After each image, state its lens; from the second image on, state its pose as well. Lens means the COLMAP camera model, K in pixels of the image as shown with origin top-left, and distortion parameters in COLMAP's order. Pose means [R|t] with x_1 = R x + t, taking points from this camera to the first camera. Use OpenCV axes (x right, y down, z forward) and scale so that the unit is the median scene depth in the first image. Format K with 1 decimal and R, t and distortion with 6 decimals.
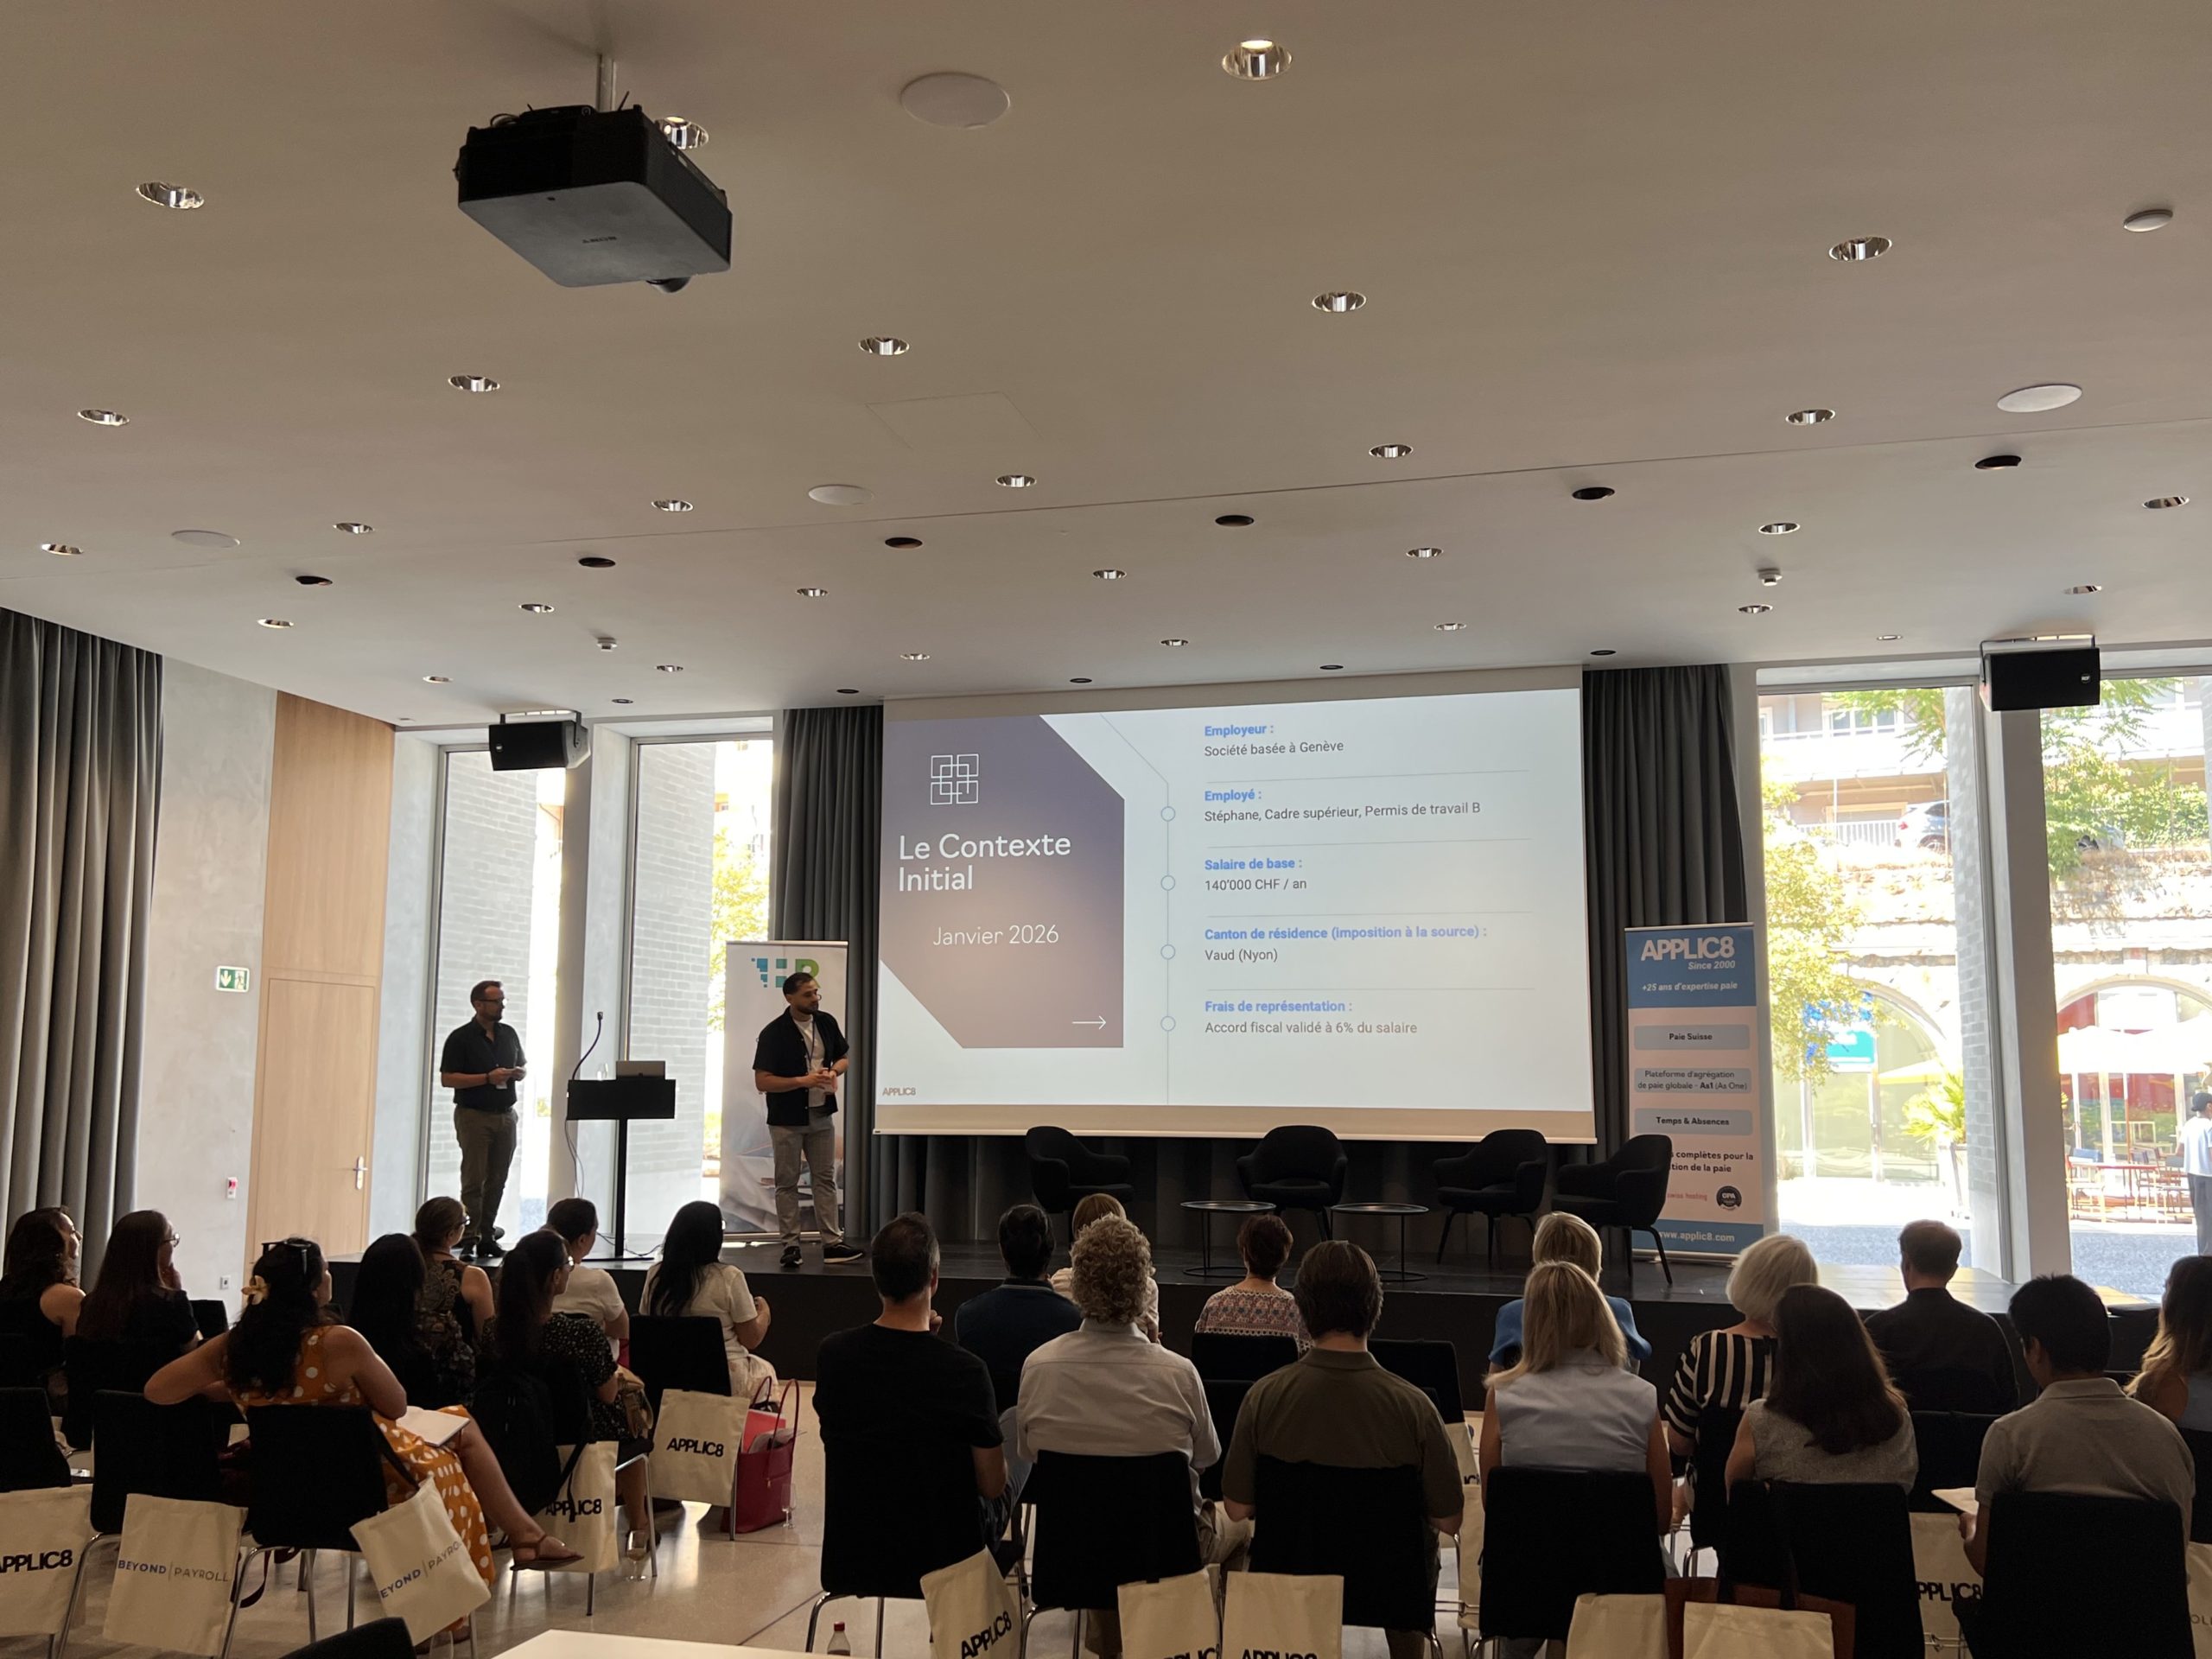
lens RADIAL K [[1902.5, 0, 1113.0], [0, 1902.5, 830.4], [0, 0, 1]] dist [0.130423, -0.297358]
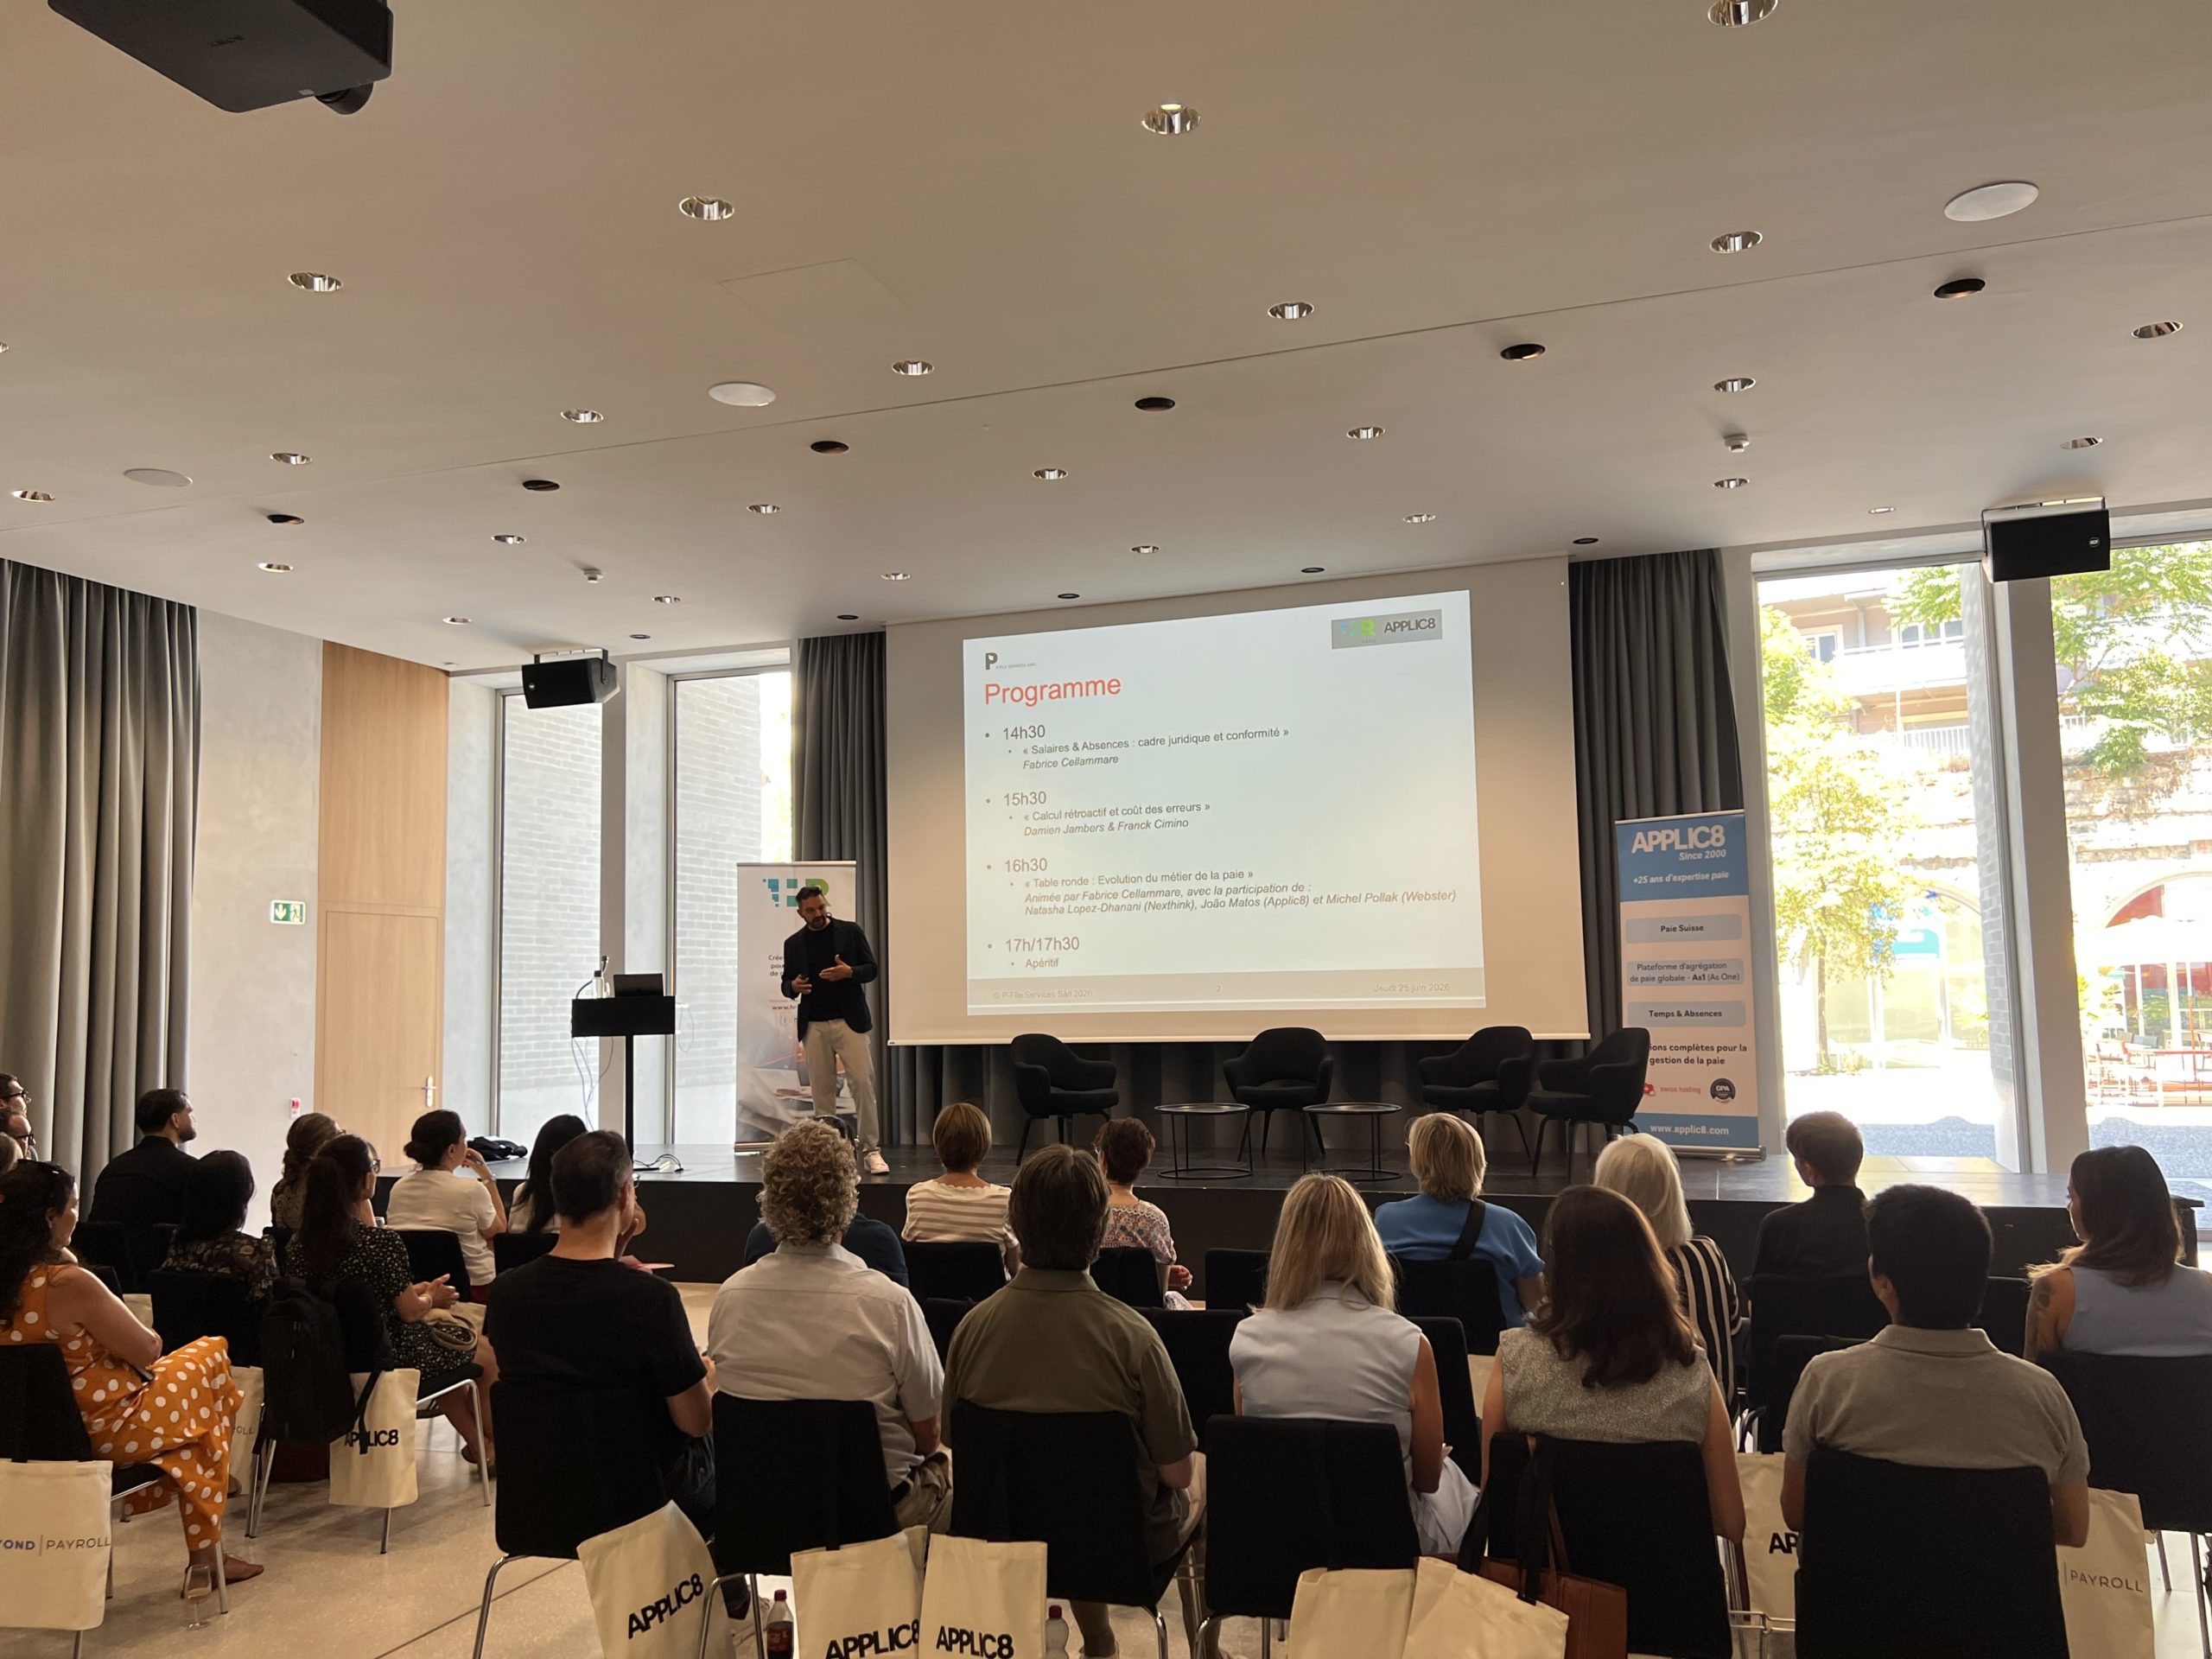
lens RADIAL K [[1722.6, 0, 1106.0], [0, 1722.6, 829.5], [0, 0, 1]] dist [0.087850, -0.147561]
pose [[0.996143, -0.031462, -0.081907, 0.076120], [0.034149, 0.998917, 0.031615, 0.017542], [0.080823, -0.034290, 0.996138, 0.087473]]
